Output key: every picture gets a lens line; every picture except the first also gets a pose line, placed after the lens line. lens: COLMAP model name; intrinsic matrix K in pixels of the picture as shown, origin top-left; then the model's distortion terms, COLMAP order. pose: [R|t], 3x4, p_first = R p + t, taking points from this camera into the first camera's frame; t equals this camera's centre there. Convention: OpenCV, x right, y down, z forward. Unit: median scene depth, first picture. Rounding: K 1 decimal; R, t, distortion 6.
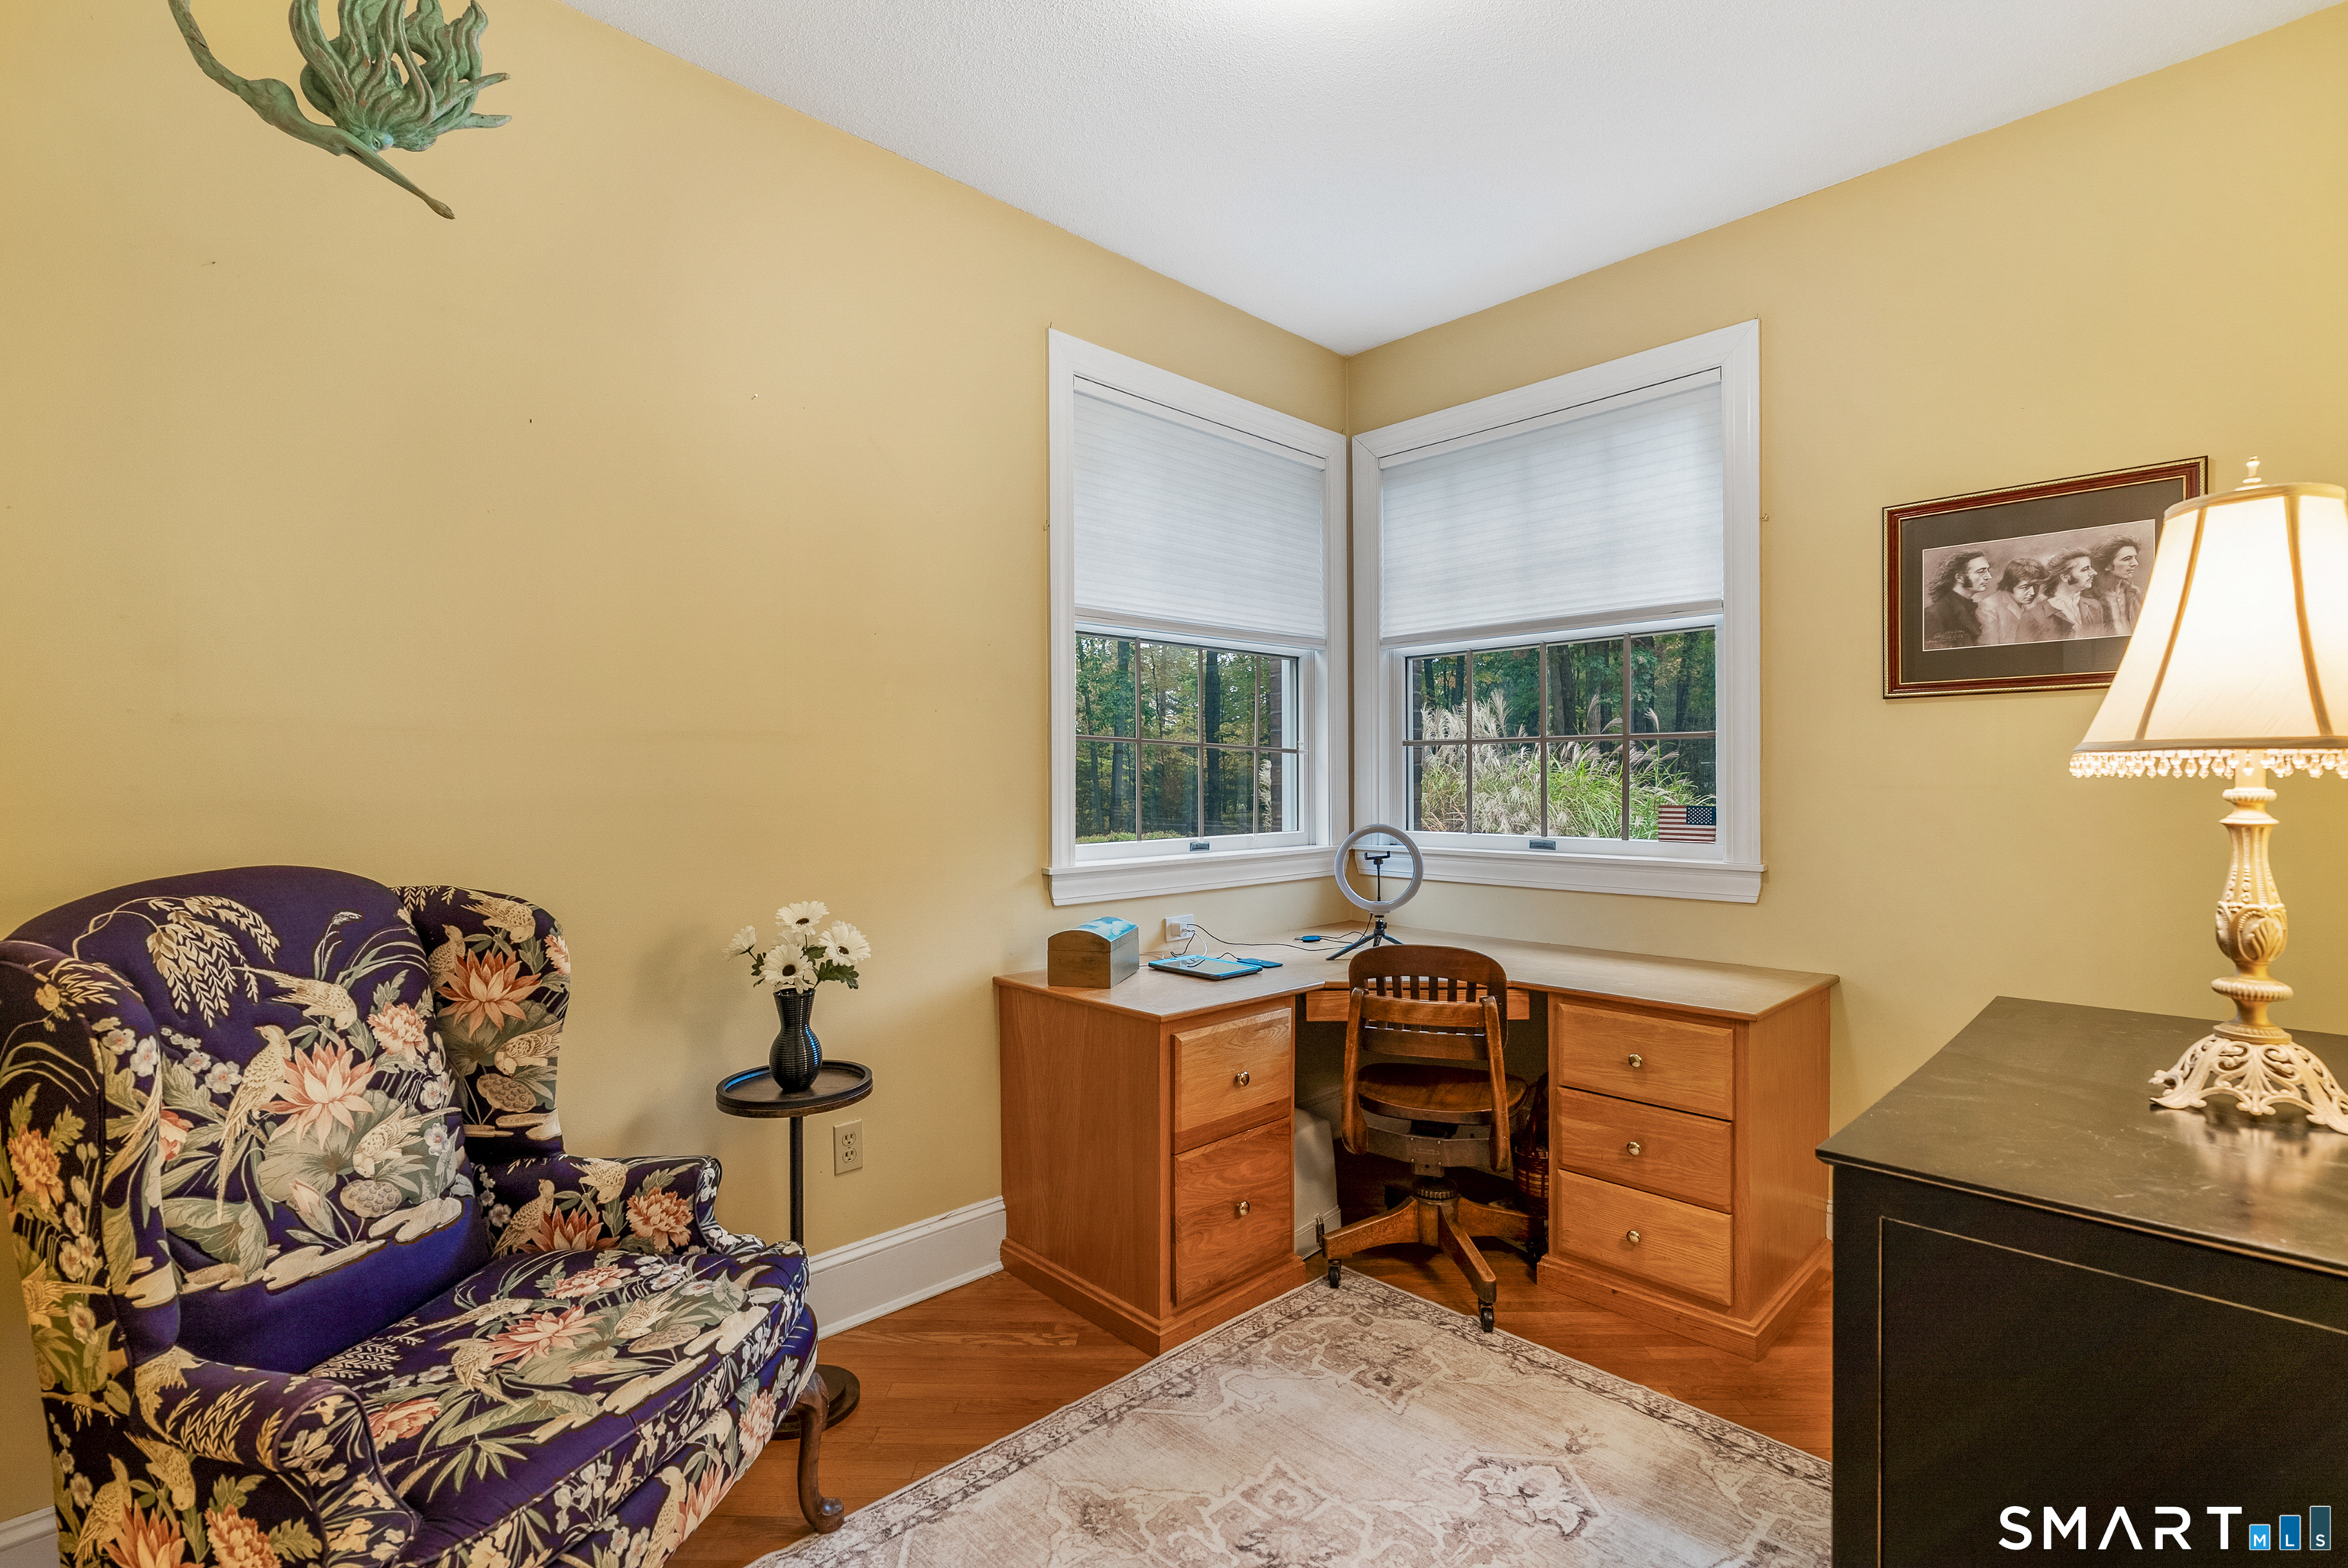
lens RADIAL K [[1061.0, 0, 1173.7], [0, 1061.0, 783.4], [0, 0, 1]] dist [0.000663, 0.000038]
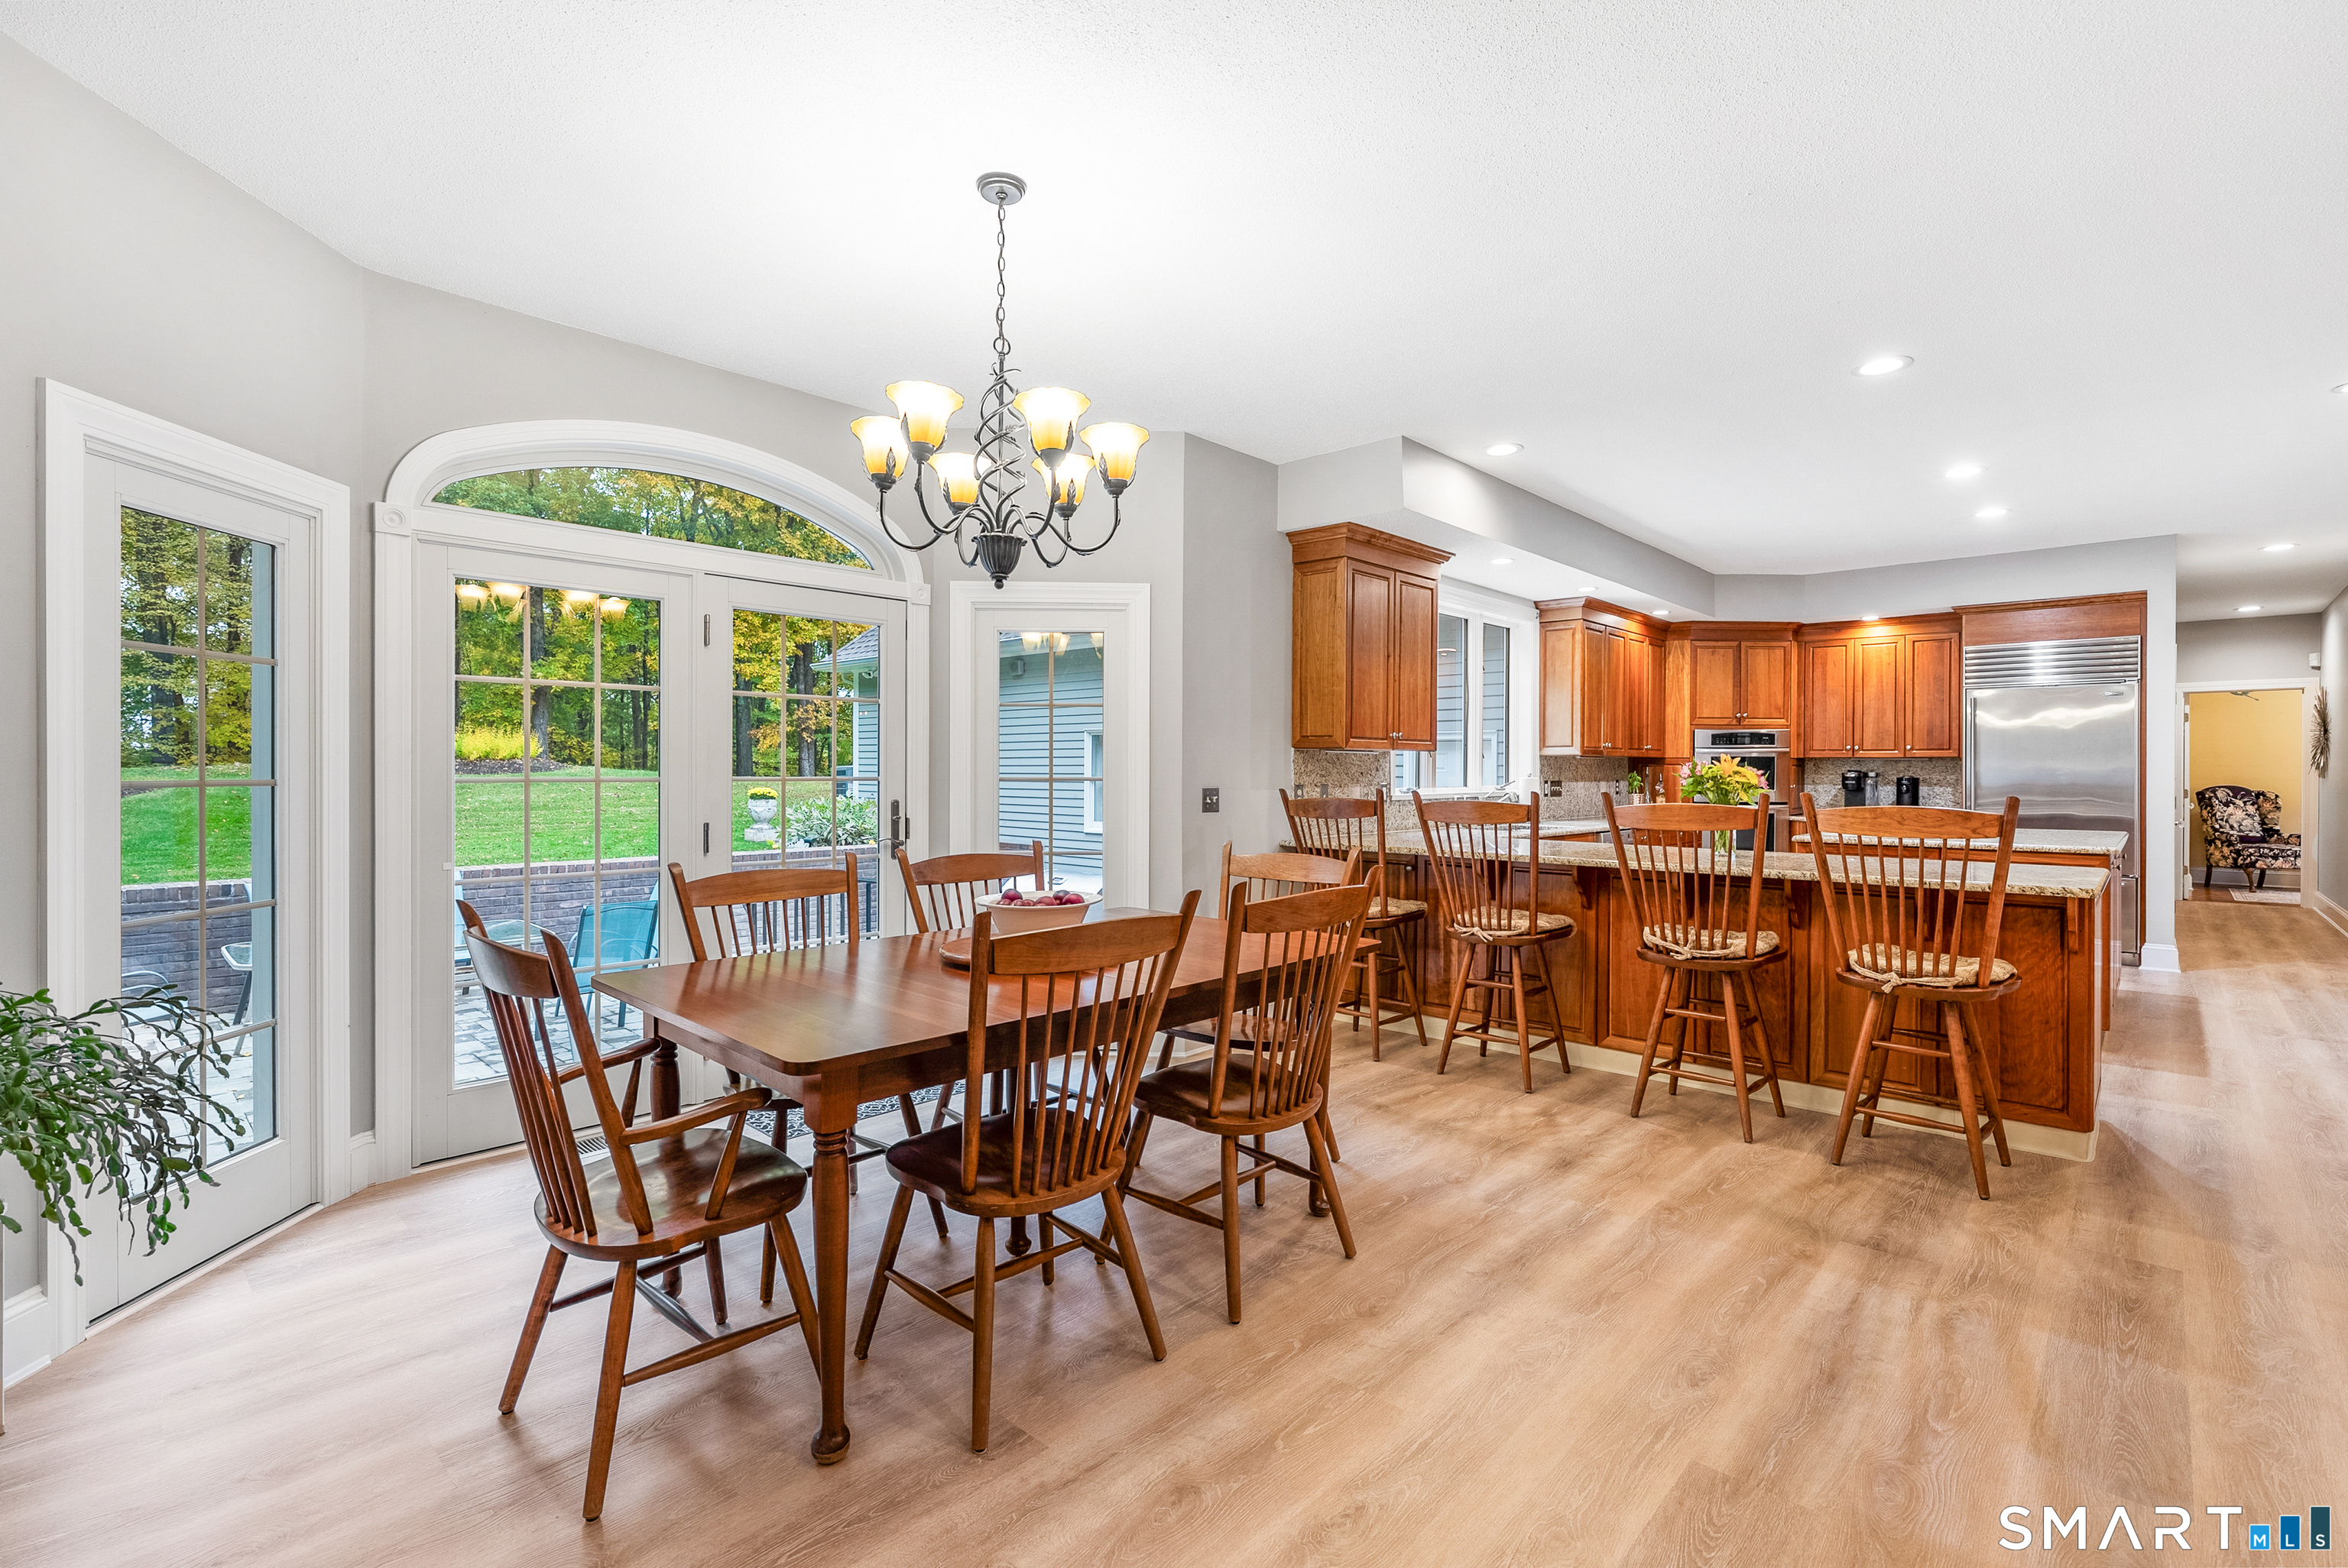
lens RADIAL K [[1061.0, 0, 1173.5], [0, 1061.0, 778.9], [0, 0, 1]] dist [0.000663, 0.000038]
pose [[0.047231, 0.007712, -0.998854, 6.356292], [-0.006288, 0.999953, 0.007423, 0.020692], [0.998864, 0.005930, 0.047277, -6.902227]]
